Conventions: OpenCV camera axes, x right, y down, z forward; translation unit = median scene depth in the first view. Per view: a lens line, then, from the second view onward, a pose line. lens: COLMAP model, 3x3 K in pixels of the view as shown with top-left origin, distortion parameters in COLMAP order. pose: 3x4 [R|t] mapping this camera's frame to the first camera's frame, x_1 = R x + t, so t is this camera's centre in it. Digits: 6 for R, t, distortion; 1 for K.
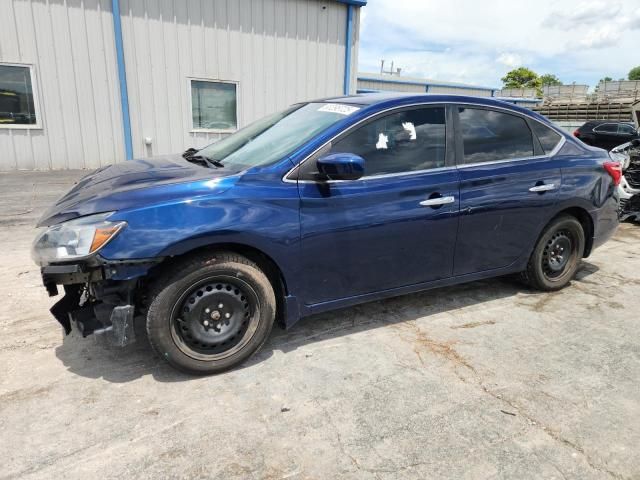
lens RADIAL K [[472.7, 0, 320.3], [0, 472.7, 256.8], [0, 0, 1]] dist [0.099061, -0.121552]
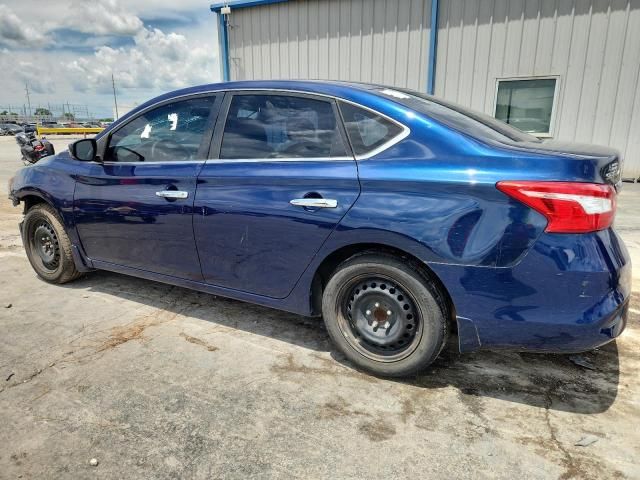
lens RADIAL K [[491.2, 0, 320.0], [0, 491.2, 240.0], [0, 0, 1]] dist [0.035514, -0.002140]
pose [[0.467992, 0.179095, -0.865395, 1.023584], [-0.231454, 0.969907, 0.075557, -0.137056], [0.852885, 0.164939, 0.495361, 0.626092]]
